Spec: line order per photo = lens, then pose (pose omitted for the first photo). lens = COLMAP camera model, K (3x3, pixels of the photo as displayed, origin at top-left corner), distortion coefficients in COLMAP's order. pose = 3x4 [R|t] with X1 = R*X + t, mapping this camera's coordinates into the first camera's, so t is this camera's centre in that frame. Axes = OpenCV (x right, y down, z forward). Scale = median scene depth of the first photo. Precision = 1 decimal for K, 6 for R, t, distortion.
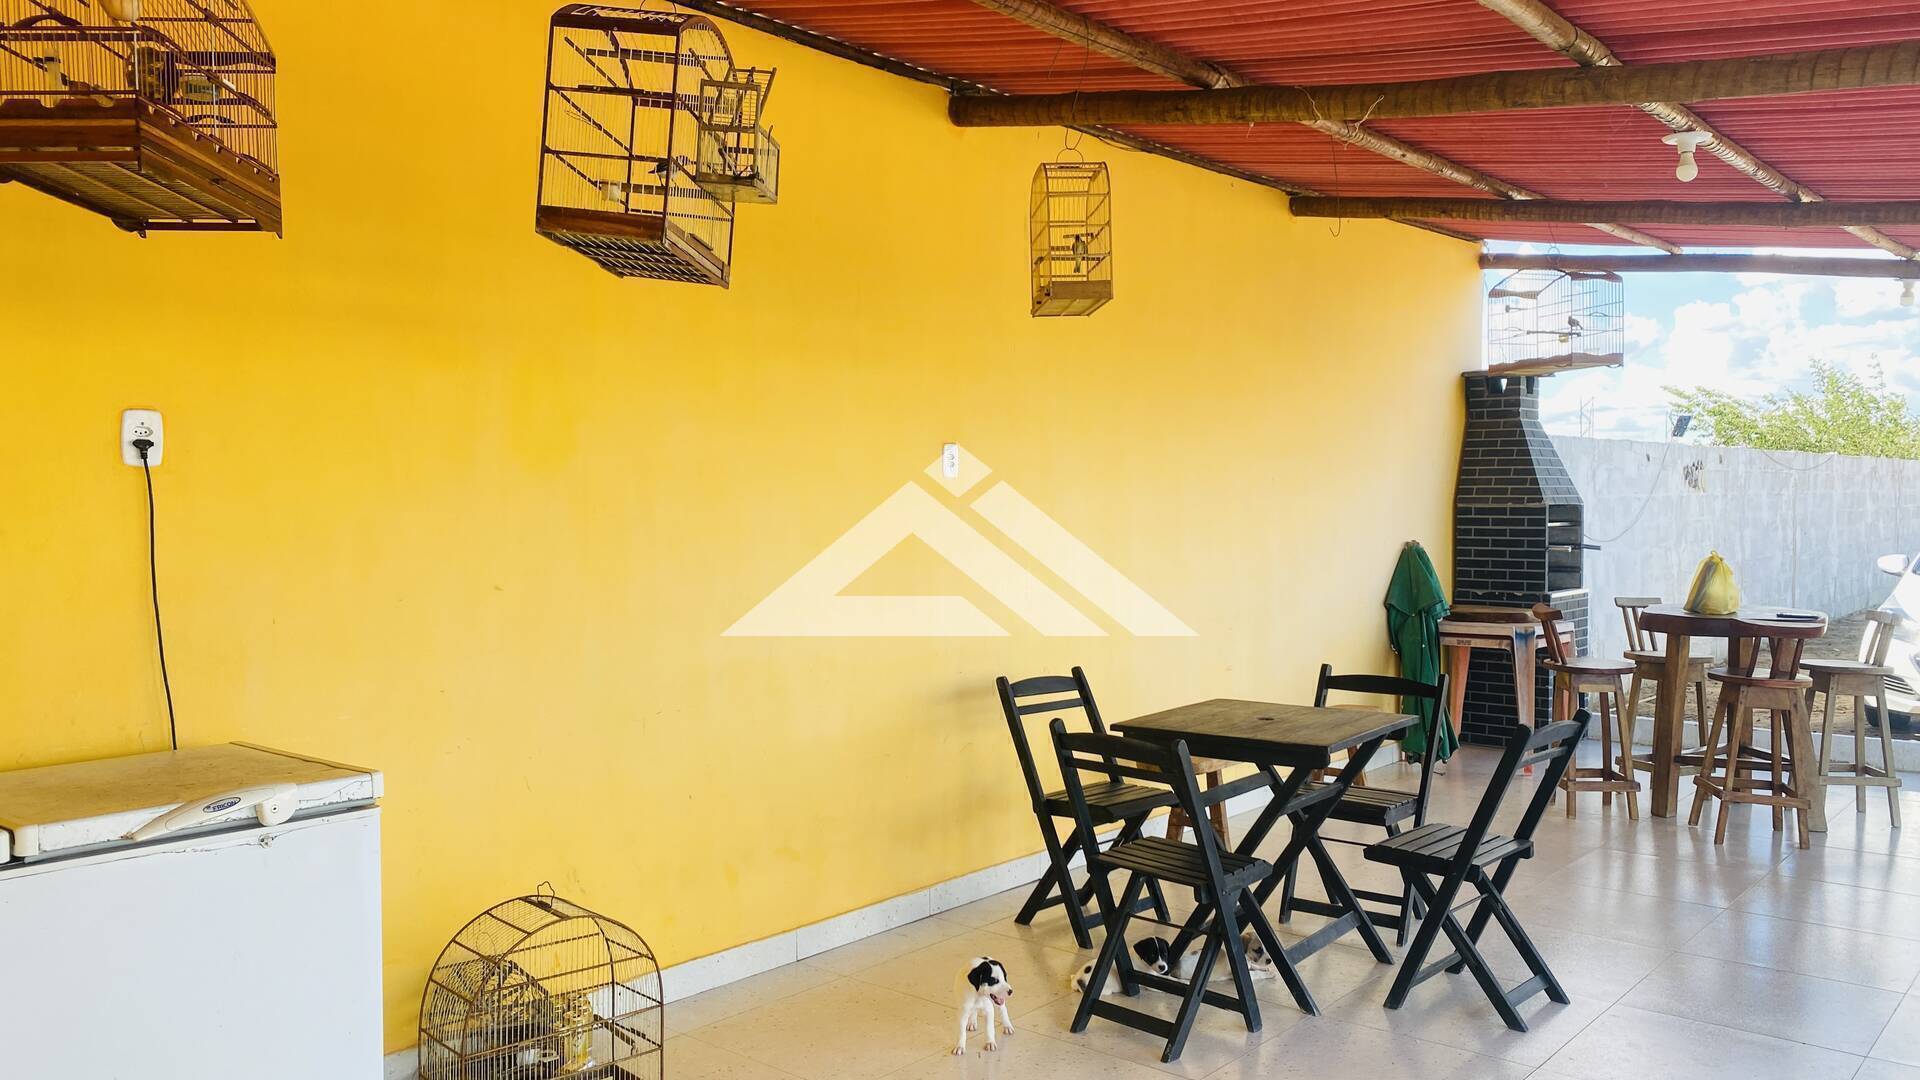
lens RADIAL K [[1434.3, 0, 961.9], [0, 1434.3, 548.1], [0, 0, 1]] dist [0.034050, -0.073747]
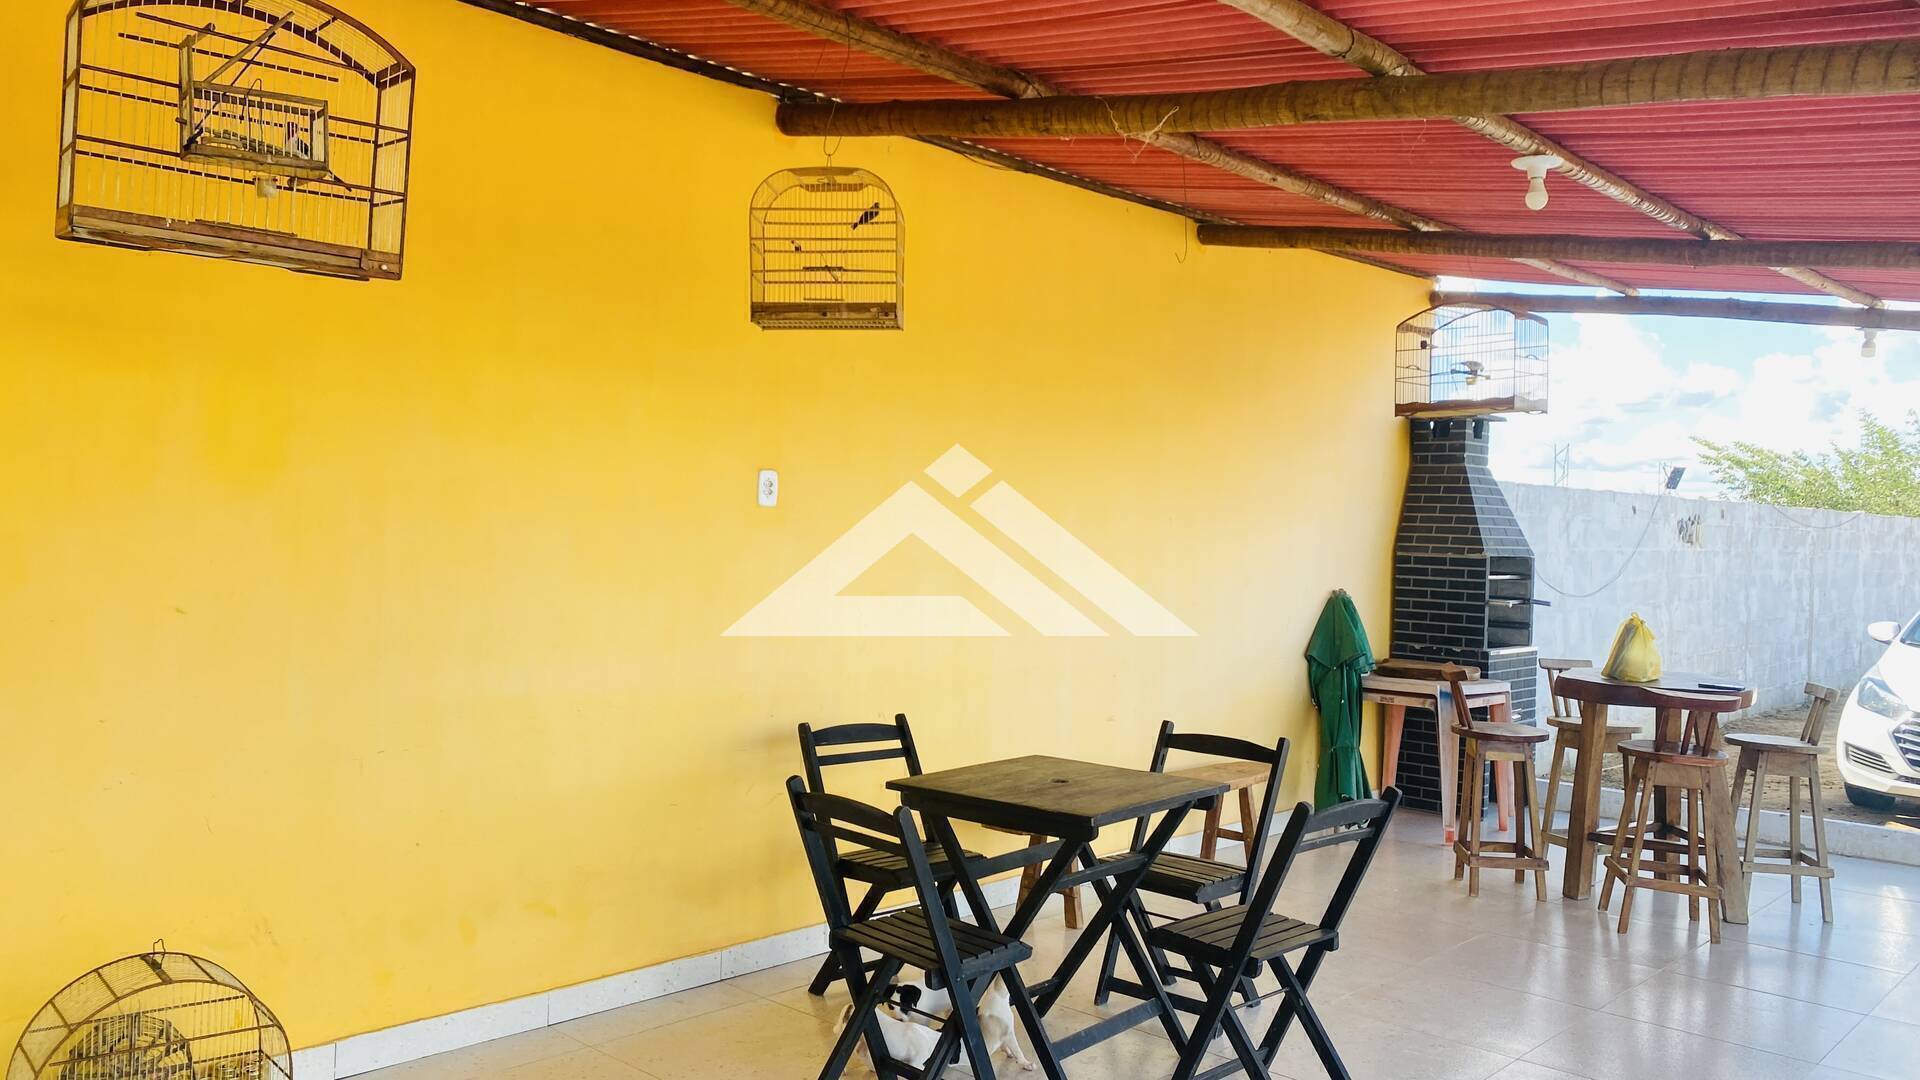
lens RADIAL K [[1434.3, 0, 973.8], [0, 1434.3, 522.5], [0, 0, 1]] dist [0.034050, -0.073747]
pose [[0.998826, 0.032761, -0.035690, 0.149633], [-0.034098, 0.998713, -0.037539, -0.007675], [0.034415, 0.038712, 0.998658, 0.065644]]
